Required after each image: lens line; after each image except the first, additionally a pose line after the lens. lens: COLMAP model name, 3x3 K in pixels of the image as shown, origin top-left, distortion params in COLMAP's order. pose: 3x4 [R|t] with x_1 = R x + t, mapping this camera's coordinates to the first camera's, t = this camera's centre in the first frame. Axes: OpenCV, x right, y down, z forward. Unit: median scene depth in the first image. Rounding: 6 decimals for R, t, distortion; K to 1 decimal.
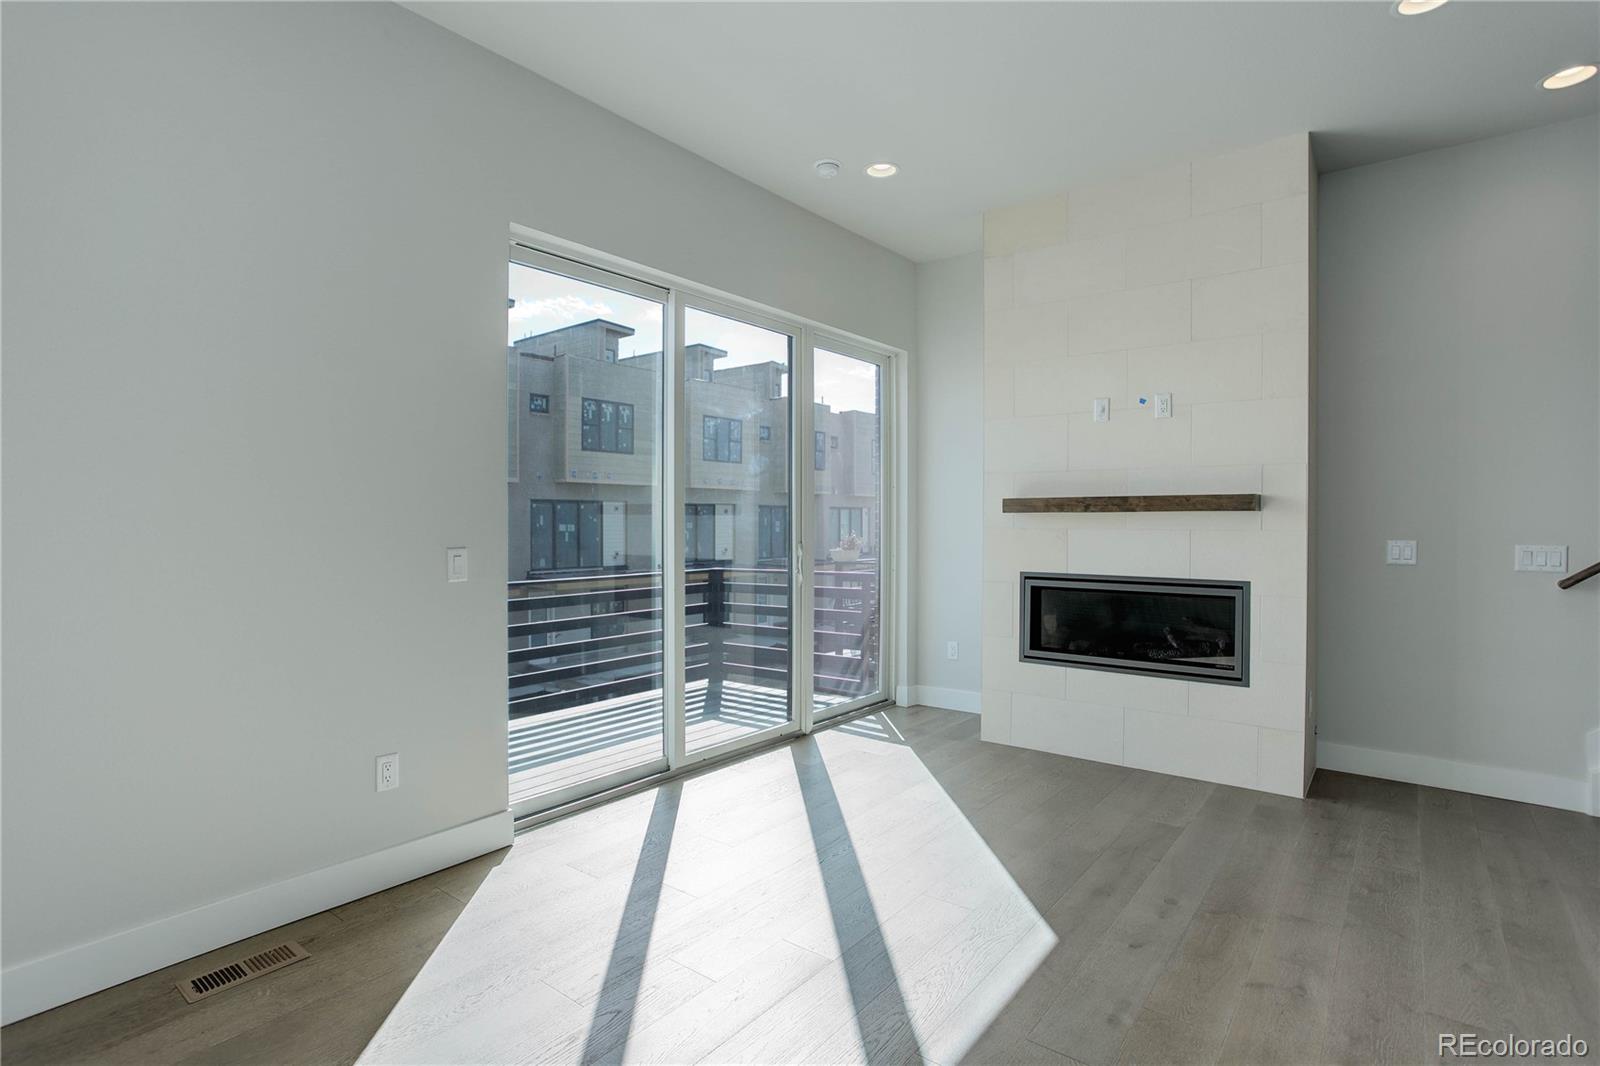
lens RADIAL K [[787.6, 0, 792.8], [0, 787.6, 537.4], [0, 0, 1]] dist [-0.046341, 0.015014]
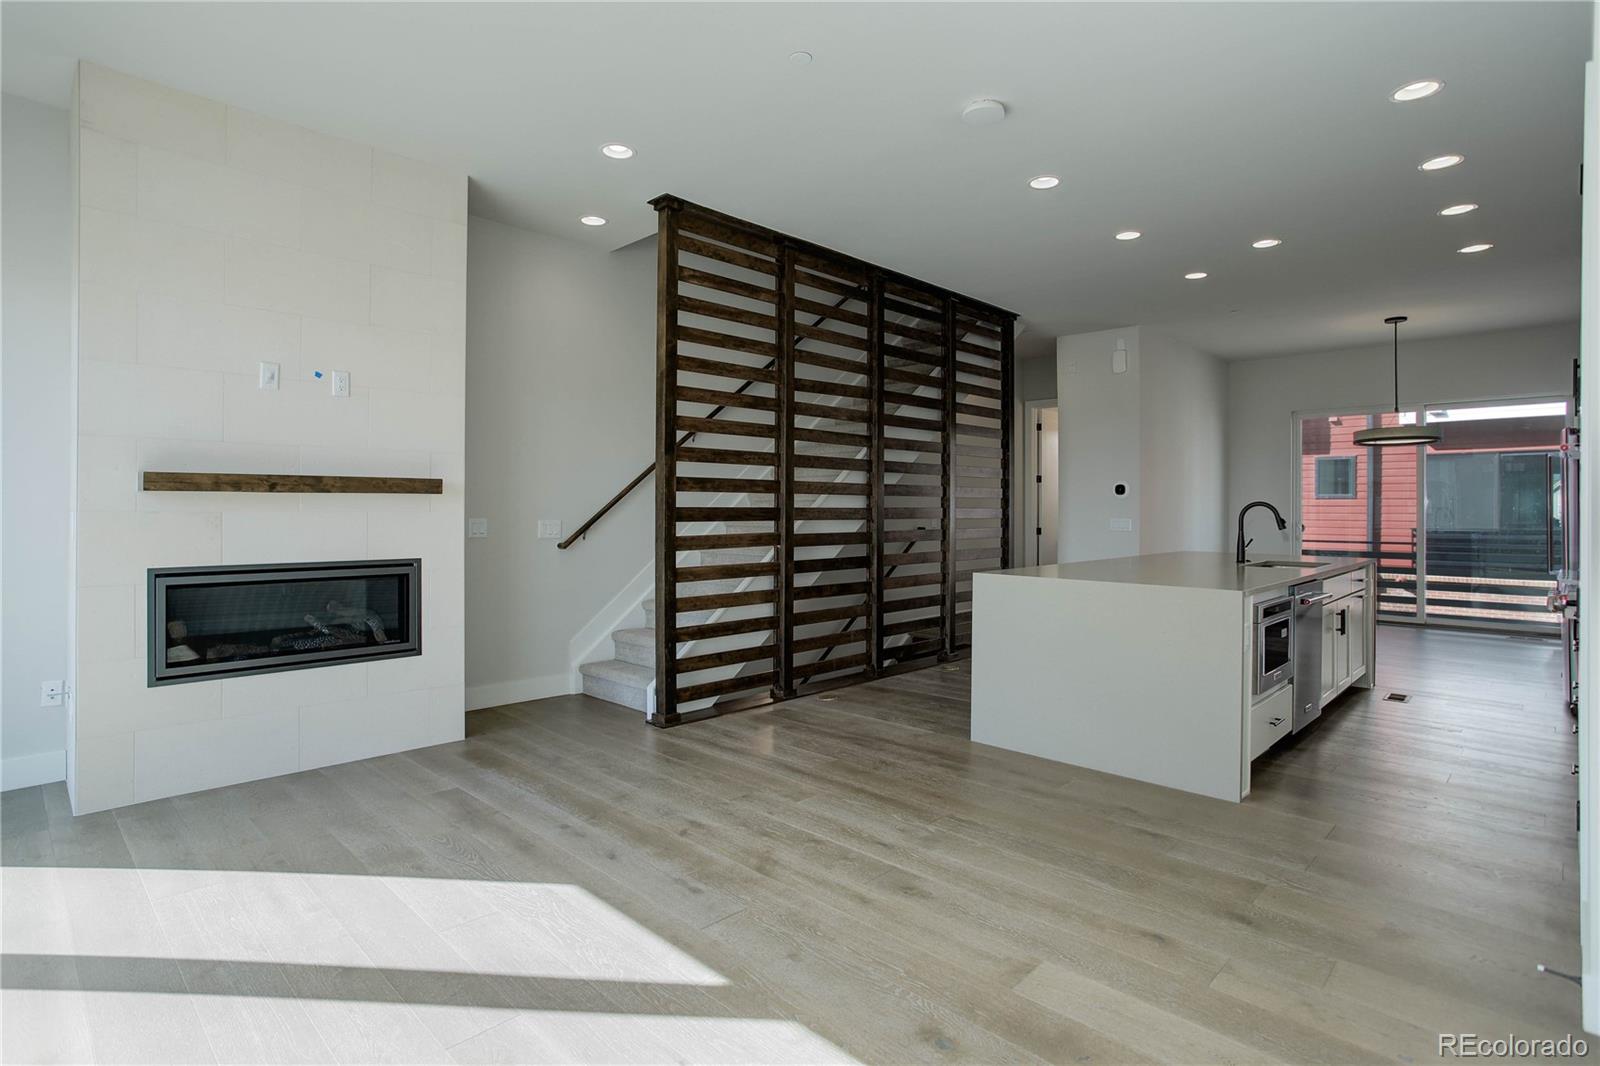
lens RADIAL K [[787.6, 0, 807.5], [0, 787.6, 509.2], [0, 0, 1]] dist [-0.046341, 0.015014]
pose [[0.106069, -0.006351, 0.994338, -0.444439], [0.013055, 0.999902, 0.004994, -0.010643], [-0.994273, 0.012451, 0.106142, 0.339038]]
